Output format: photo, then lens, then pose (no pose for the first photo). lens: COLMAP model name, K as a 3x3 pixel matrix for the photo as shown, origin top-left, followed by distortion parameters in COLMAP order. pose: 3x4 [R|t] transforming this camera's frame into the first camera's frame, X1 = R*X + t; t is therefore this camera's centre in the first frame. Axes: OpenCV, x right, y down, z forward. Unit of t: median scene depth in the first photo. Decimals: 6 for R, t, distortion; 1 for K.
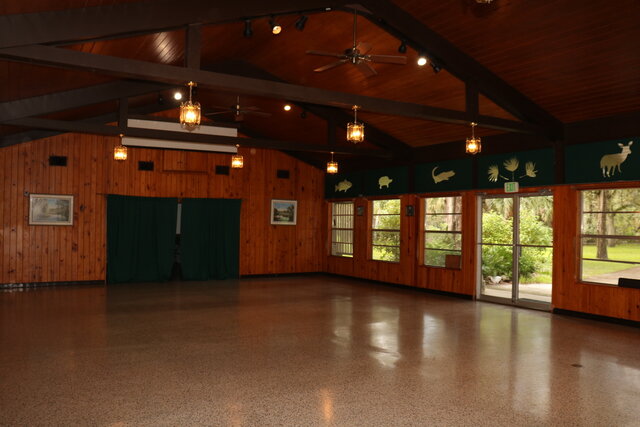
lens RADIAL K [[533.8, 0, 324.3], [0, 533.8, 211.3], [0, 0, 1]] dist [-0.166417, 0.153976]
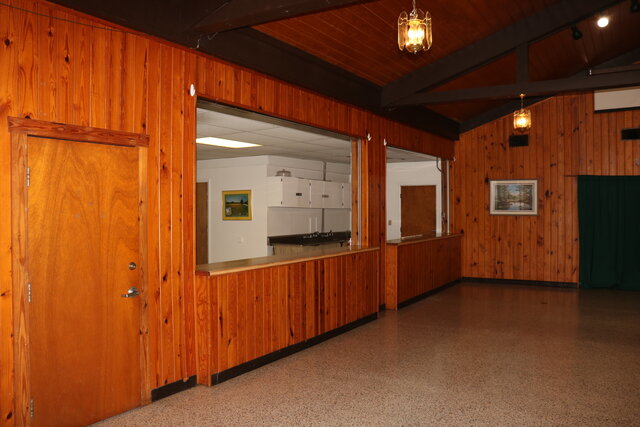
lens RADIAL K [[533.8, 0, 316.9], [0, 533.8, 212.1], [0, 0, 1]] dist [-0.166417, 0.153976]
pose [[0.452022, -0.005845, -0.891988, 0.108289], [0.027164, 0.999605, 0.007216, 0.006786], [0.891593, -0.027492, 0.452002, 0.293587]]
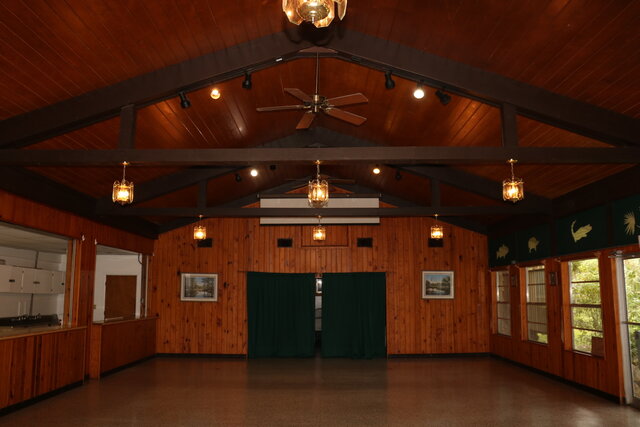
lens RADIAL K [[533.8, 0, 321.3], [0, 533.8, 214.4], [0, 0, 1]] dist [-0.166417, 0.153976]
pose [[0.851778, -0.088705, -0.516339, 0.280435], [0.020124, 0.990374, -0.136944, 0.002757], [0.523517, 0.106255, 0.845364, 0.163935]]
